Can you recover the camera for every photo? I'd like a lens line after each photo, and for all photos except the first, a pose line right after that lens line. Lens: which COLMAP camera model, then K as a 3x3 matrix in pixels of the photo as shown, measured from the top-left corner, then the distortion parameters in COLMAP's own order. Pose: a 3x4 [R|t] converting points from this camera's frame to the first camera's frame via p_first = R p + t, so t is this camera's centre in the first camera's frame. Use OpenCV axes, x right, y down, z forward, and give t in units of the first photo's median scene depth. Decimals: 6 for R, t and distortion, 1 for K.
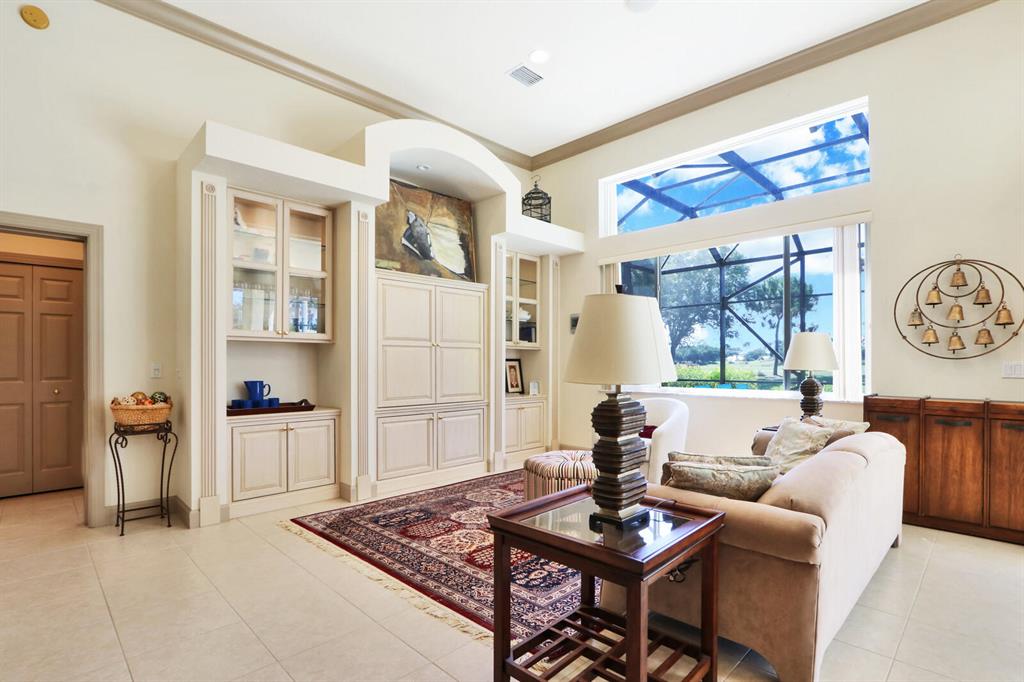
lens RADIAL K [[494.6, 0, 510.3], [0, 494.6, 362.7], [0, 0, 1]] dist [-0.012117, 0.000513]
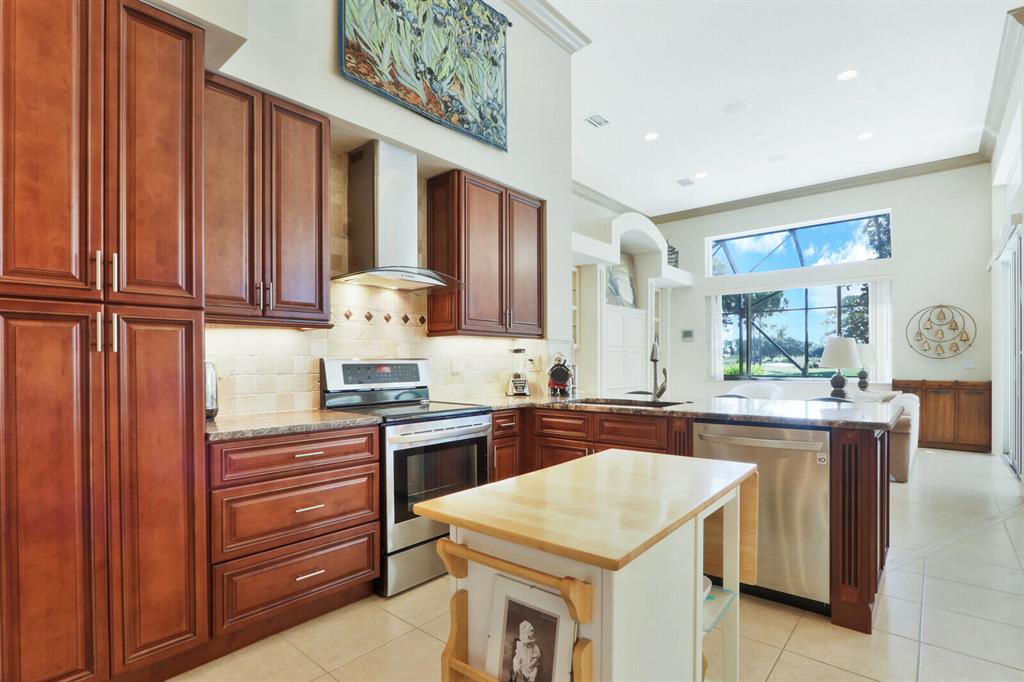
lens RADIAL K [[505.5, 0, 512.8], [0, 505.5, 366.7], [0, 0, 1]] dist [-0.011484, 0.000149]
pose [[0.997247, -0.004475, 0.074011, -0.630064], [0.003806, 0.999951, 0.009187, -0.000934], [-0.074048, -0.008880, 0.997215, -0.577873]]
